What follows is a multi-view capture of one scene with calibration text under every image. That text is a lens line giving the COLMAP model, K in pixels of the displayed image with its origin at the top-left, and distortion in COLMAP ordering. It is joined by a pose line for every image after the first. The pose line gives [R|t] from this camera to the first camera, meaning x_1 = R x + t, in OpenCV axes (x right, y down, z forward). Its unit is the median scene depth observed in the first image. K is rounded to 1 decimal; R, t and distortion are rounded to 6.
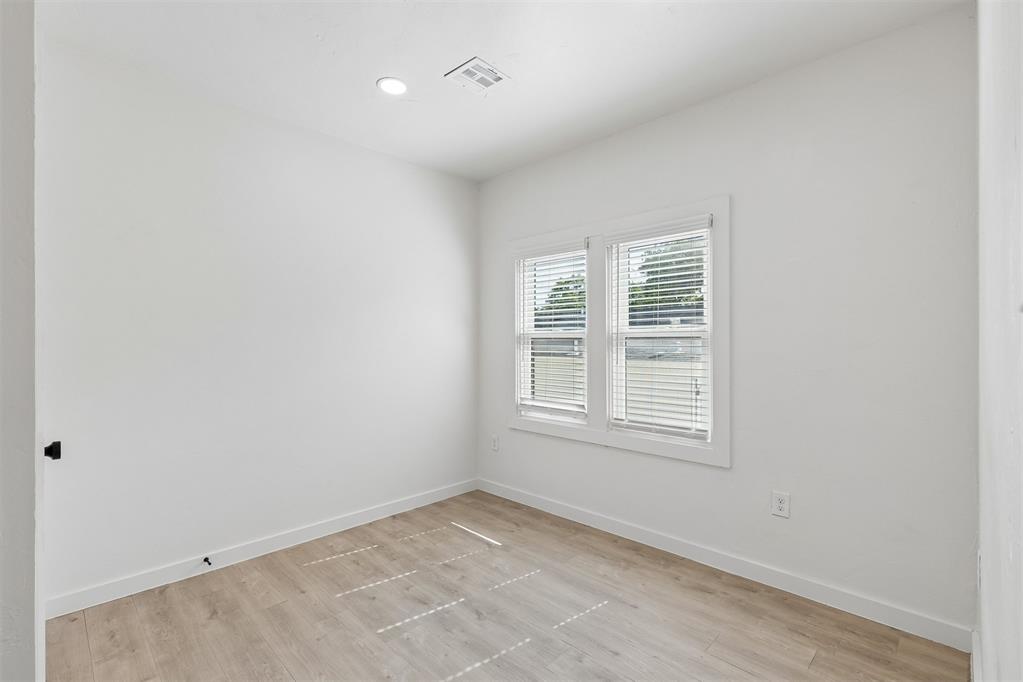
lens RADIAL K [[543.5, 0, 520.2], [0, 543.5, 339.4], [0, 0, 1]] dist [0.002380, 0.003830]
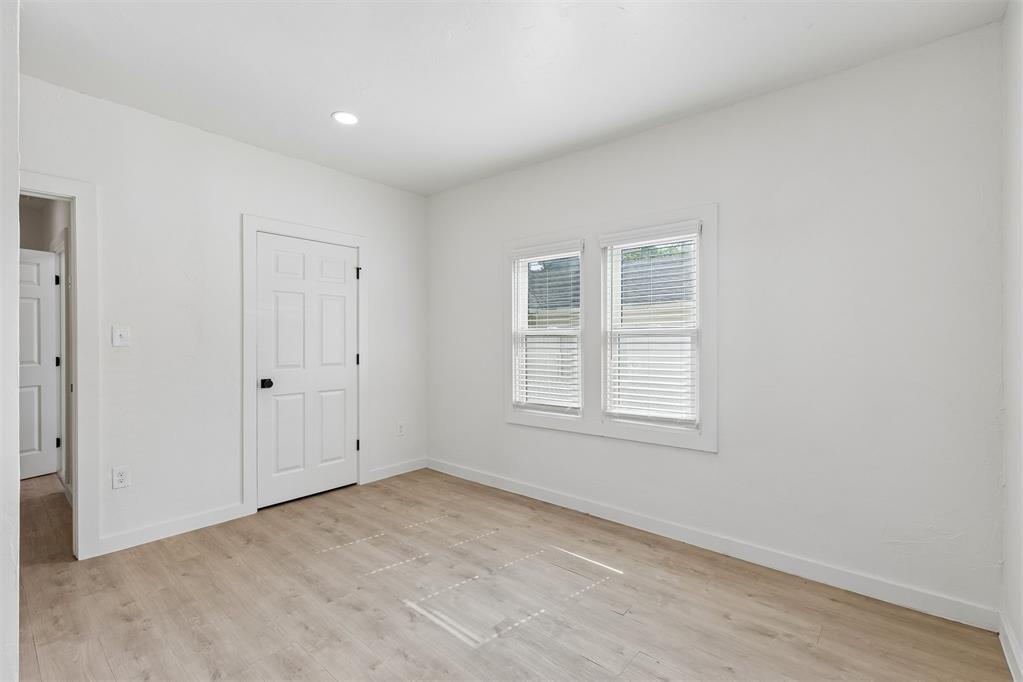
lens RADIAL K [[460.6, 0, 519.5], [0, 460.6, 343.1], [0, 0, 1]] dist [0.016964, -0.001823]
pose [[0.989859, -0.001143, 0.142051, -0.126392], [-0.001204, 0.999864, 0.016436, -0.001847], [-0.142050, -0.016440, 0.989723, 0.132864]]
